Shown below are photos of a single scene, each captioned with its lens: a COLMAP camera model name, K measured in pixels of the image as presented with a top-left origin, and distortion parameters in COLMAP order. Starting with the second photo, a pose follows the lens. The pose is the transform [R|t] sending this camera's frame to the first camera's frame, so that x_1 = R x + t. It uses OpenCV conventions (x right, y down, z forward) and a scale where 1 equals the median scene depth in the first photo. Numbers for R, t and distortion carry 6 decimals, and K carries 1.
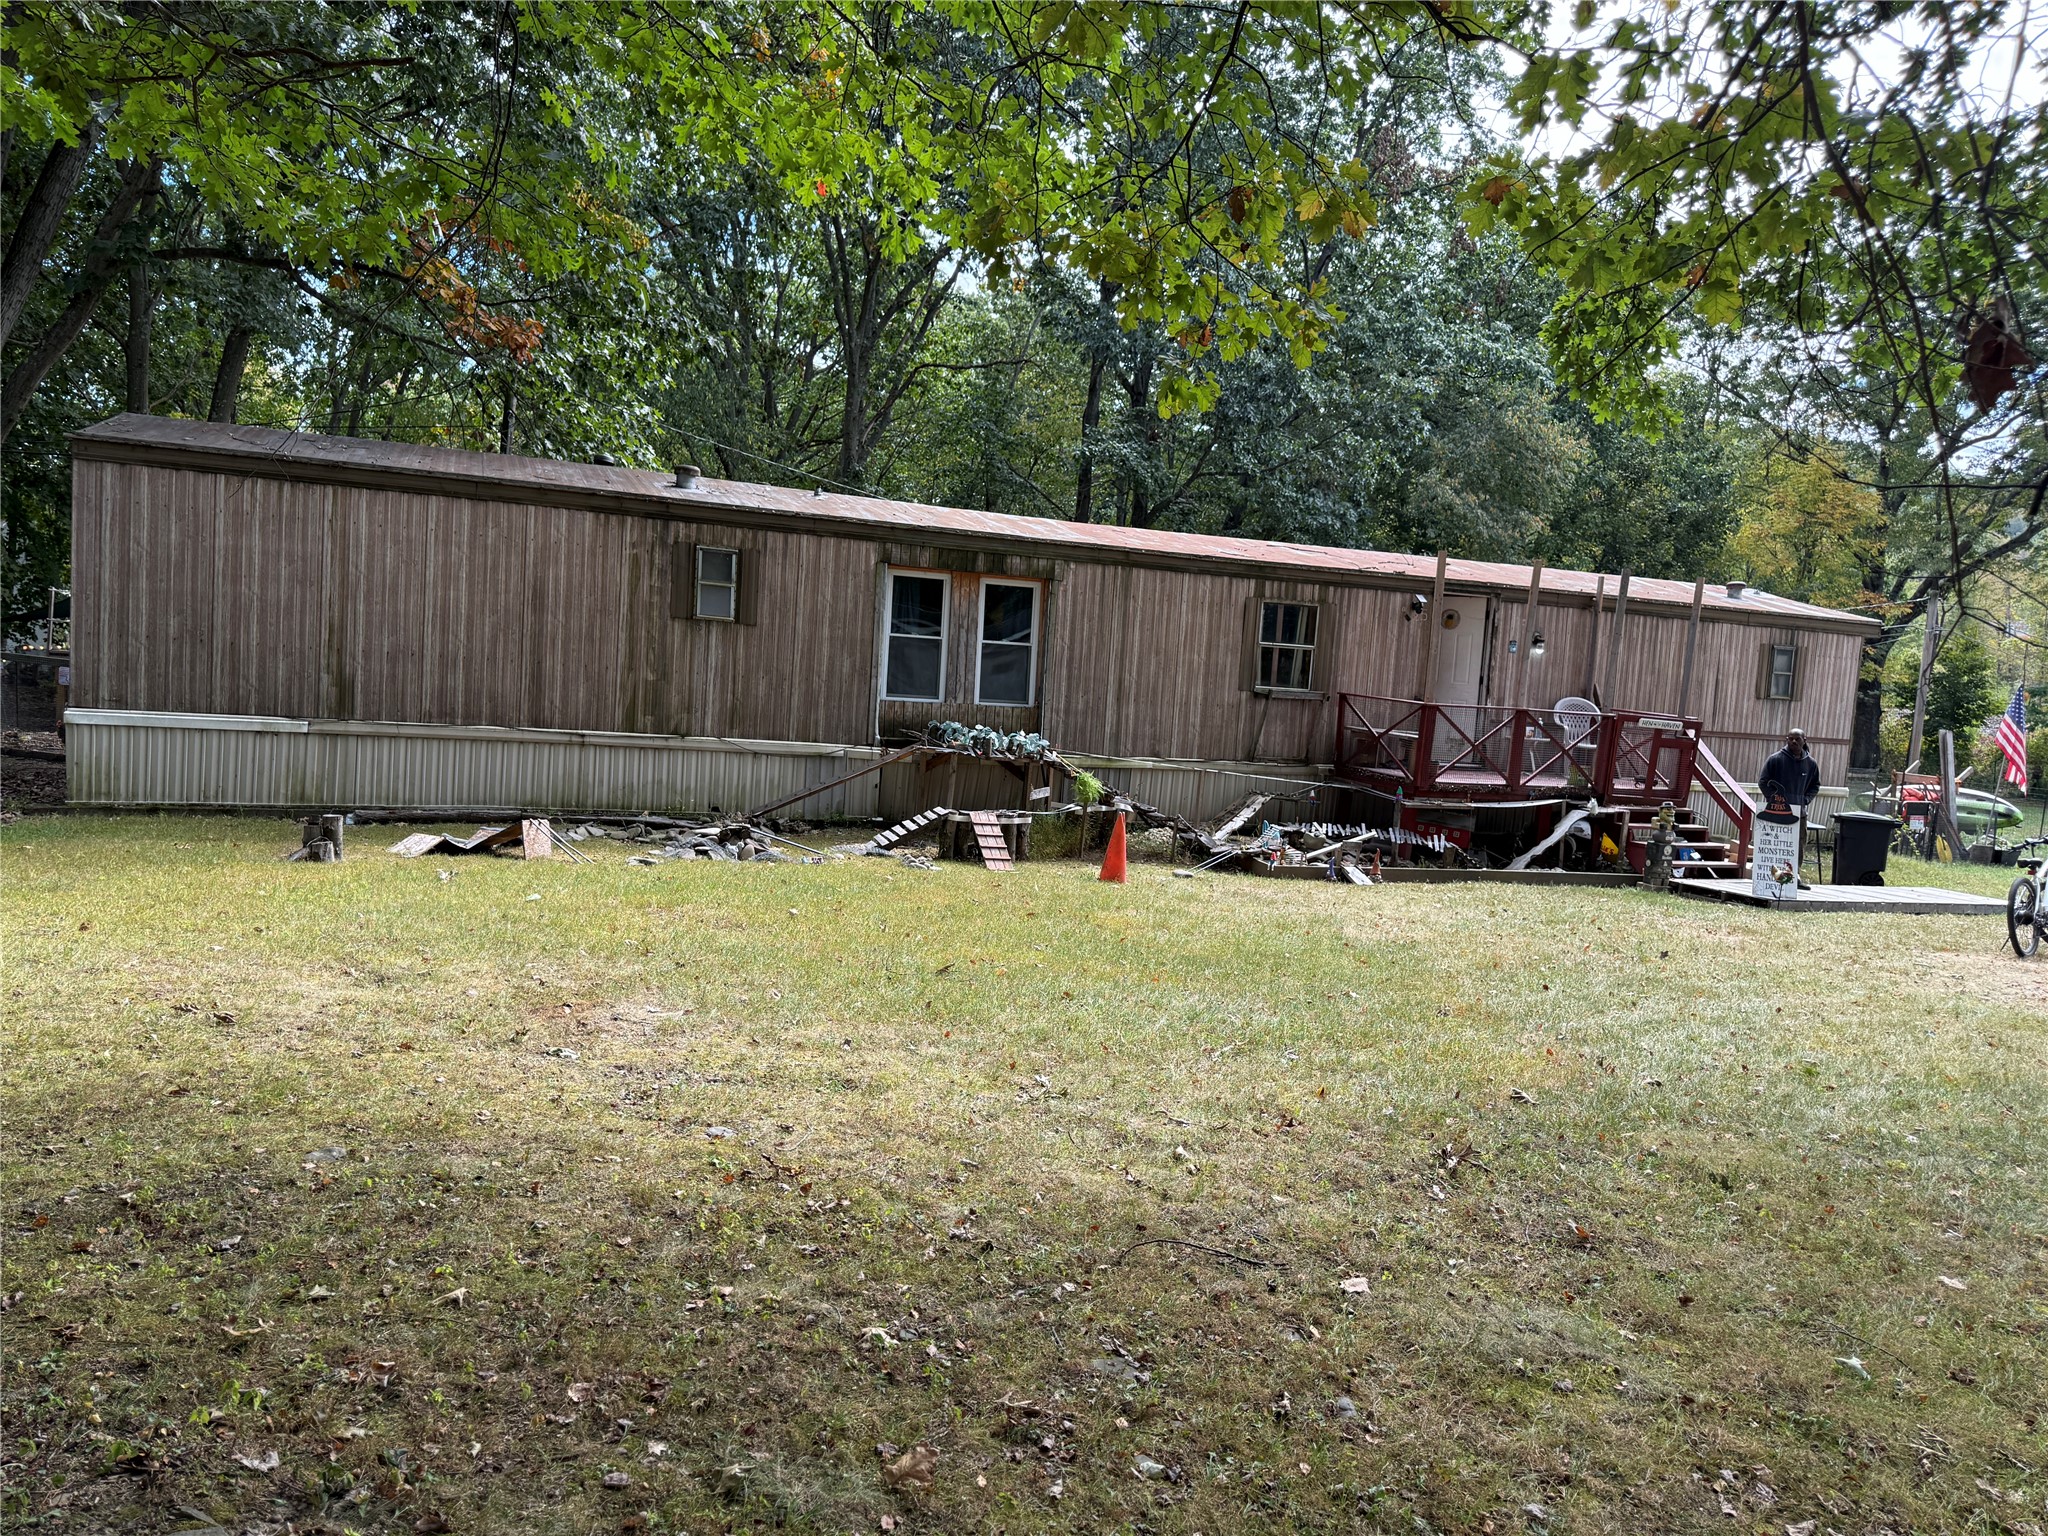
lens RADIAL K [[1475.4, 0, 1024.0], [0, 1475.4, 768.0], [0, 0, 1]] dist [0.117041, -0.195131]
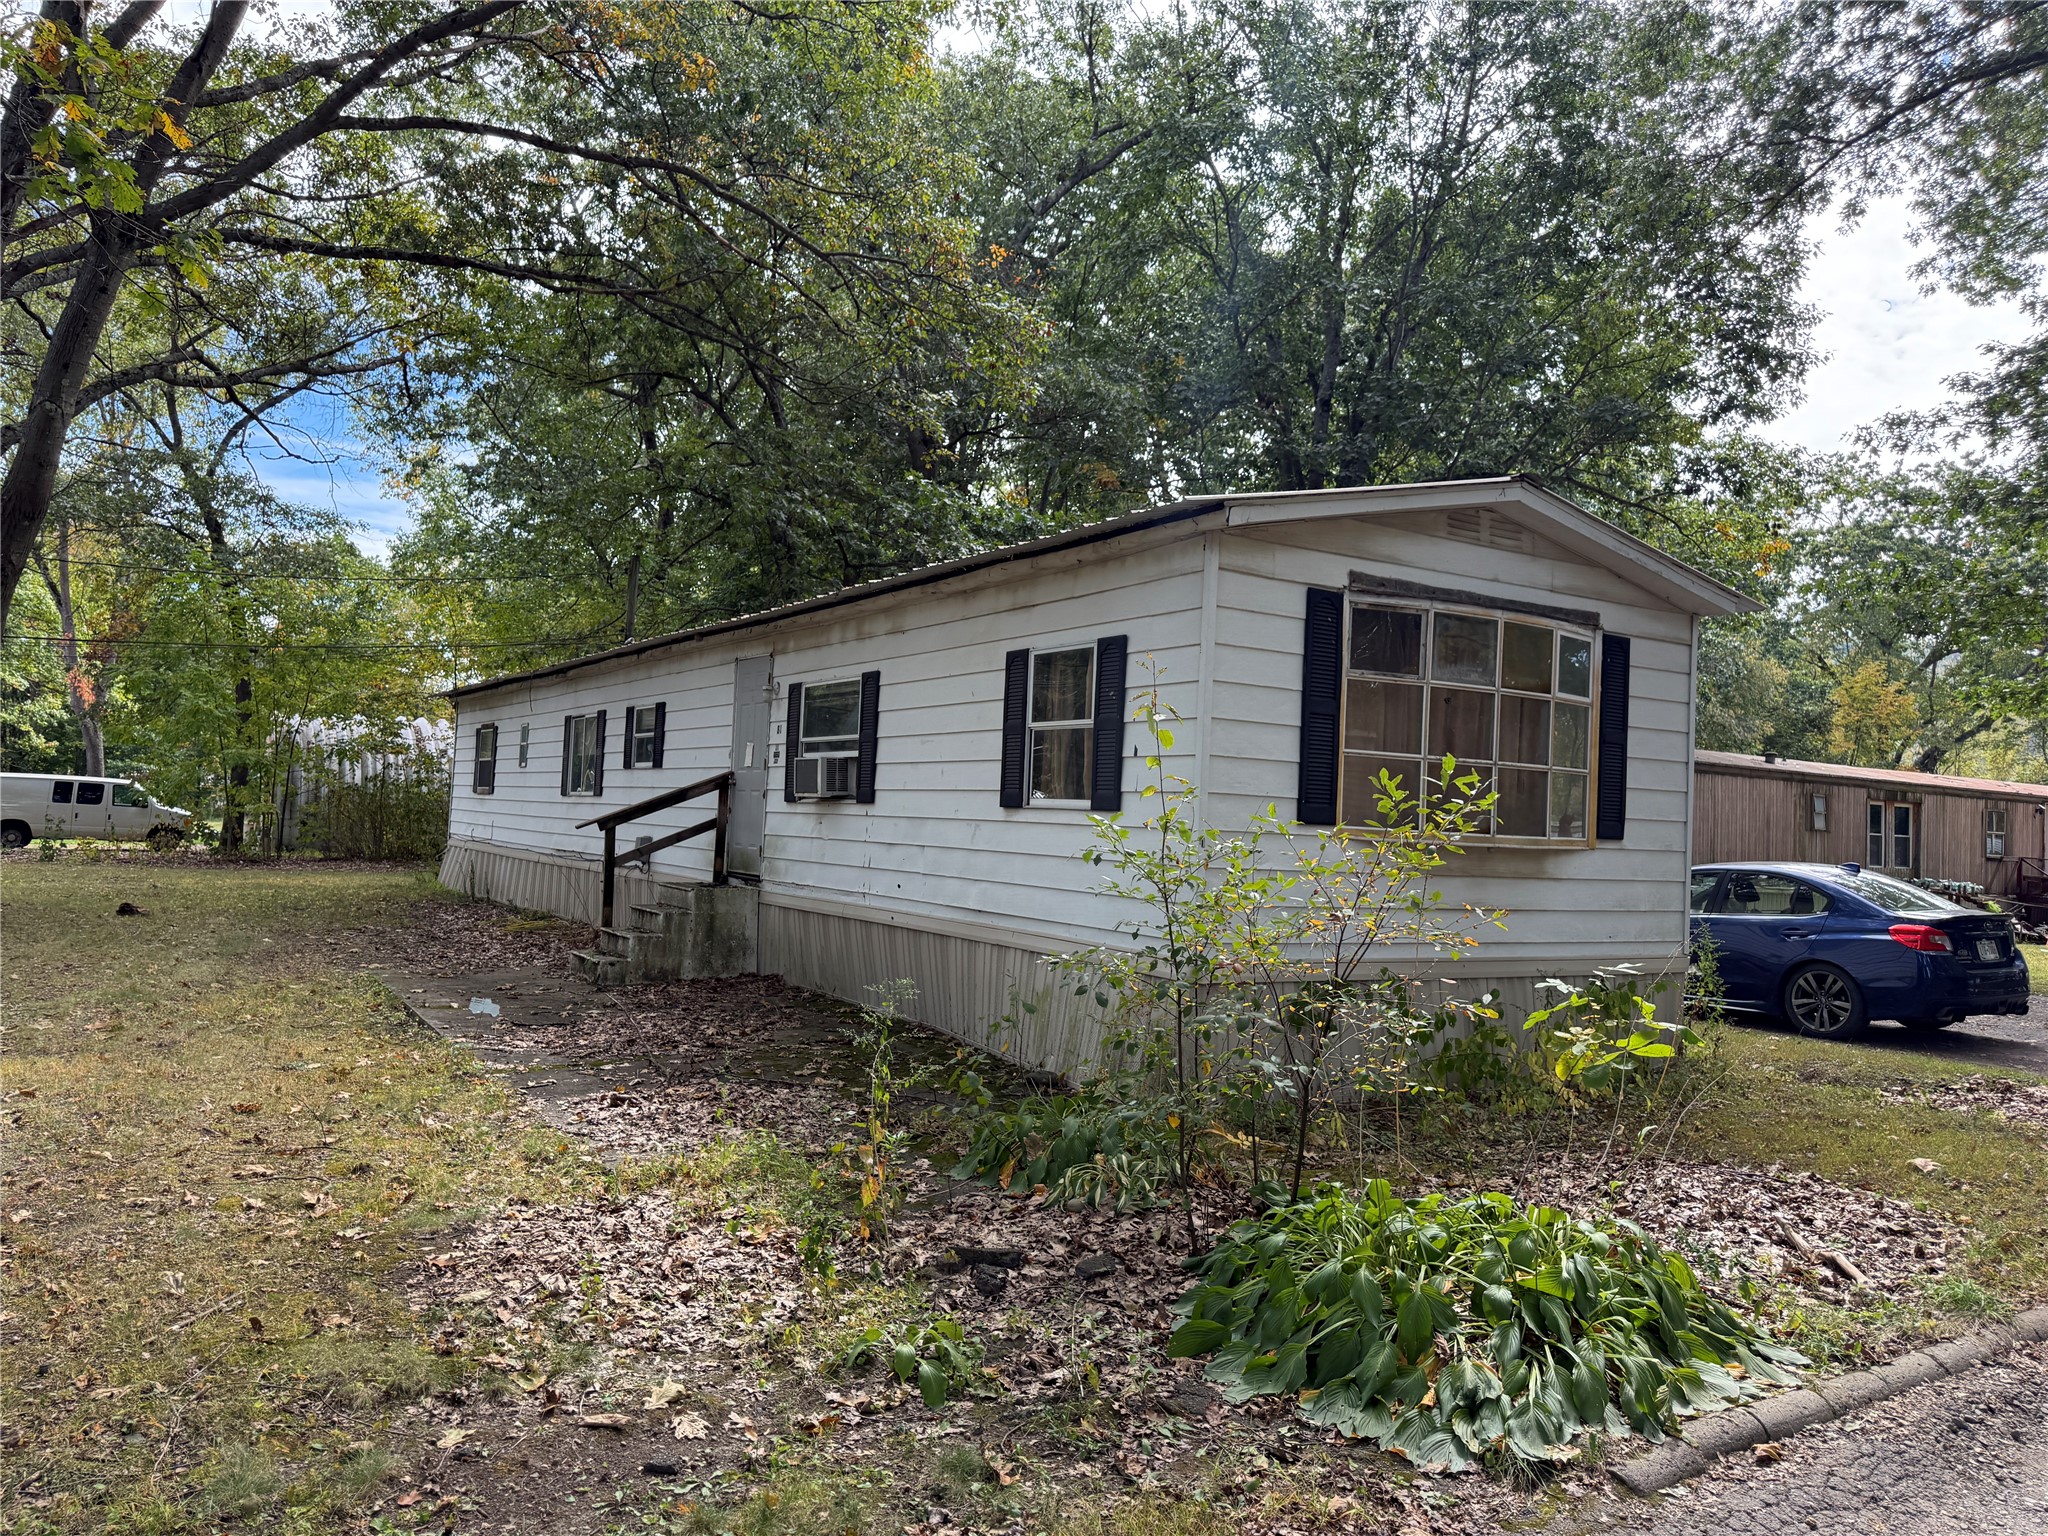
lens RADIAL K [[1475.4, 0, 1024.0], [0, 1475.4, 768.0], [0, 0, 1]] dist [0.117041, -0.195131]
pose [[0.987258, -0.018476, 0.158052, -1.470589], [0.034904, 0.994192, -0.101804, -0.018326], [-0.155253, 0.106023, 0.982169, -0.738657]]
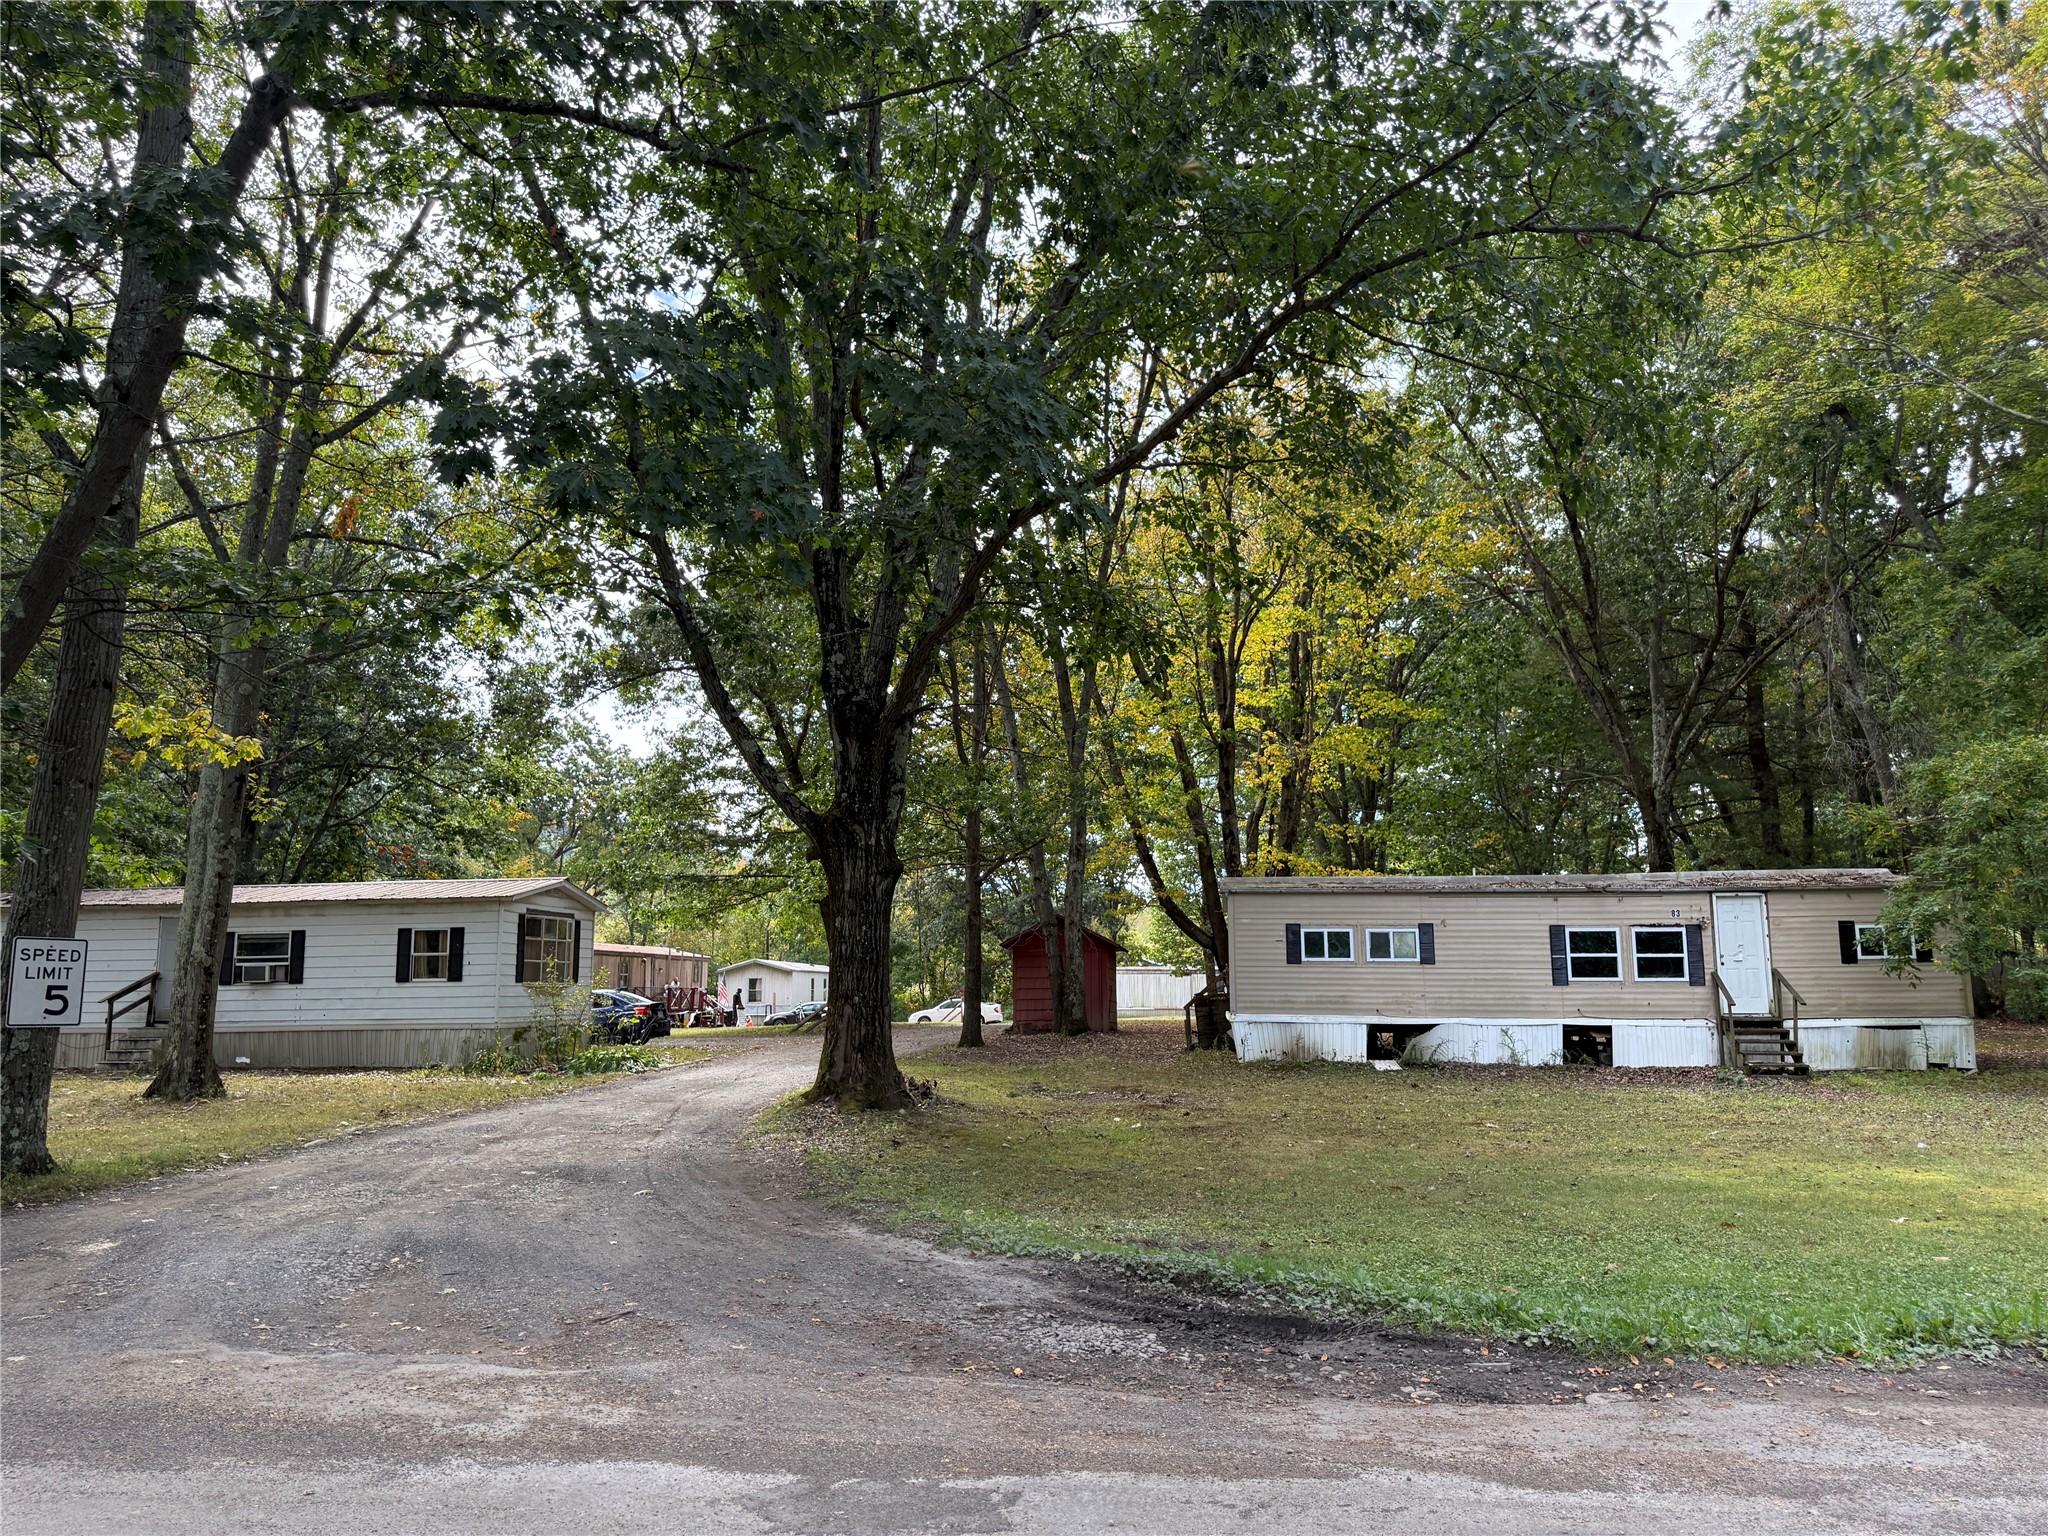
lens RADIAL K [[1475.4, 0, 1024.0], [0, 1475.4, 768.0], [0, 0, 1]] dist [0.117041, -0.195131]
pose [[0.513113, 0.056765, 0.856442, -2.993926], [0.112047, 0.984842, -0.132405, 0.015450], [-0.850976, 0.163900, 0.498975, -2.130416]]
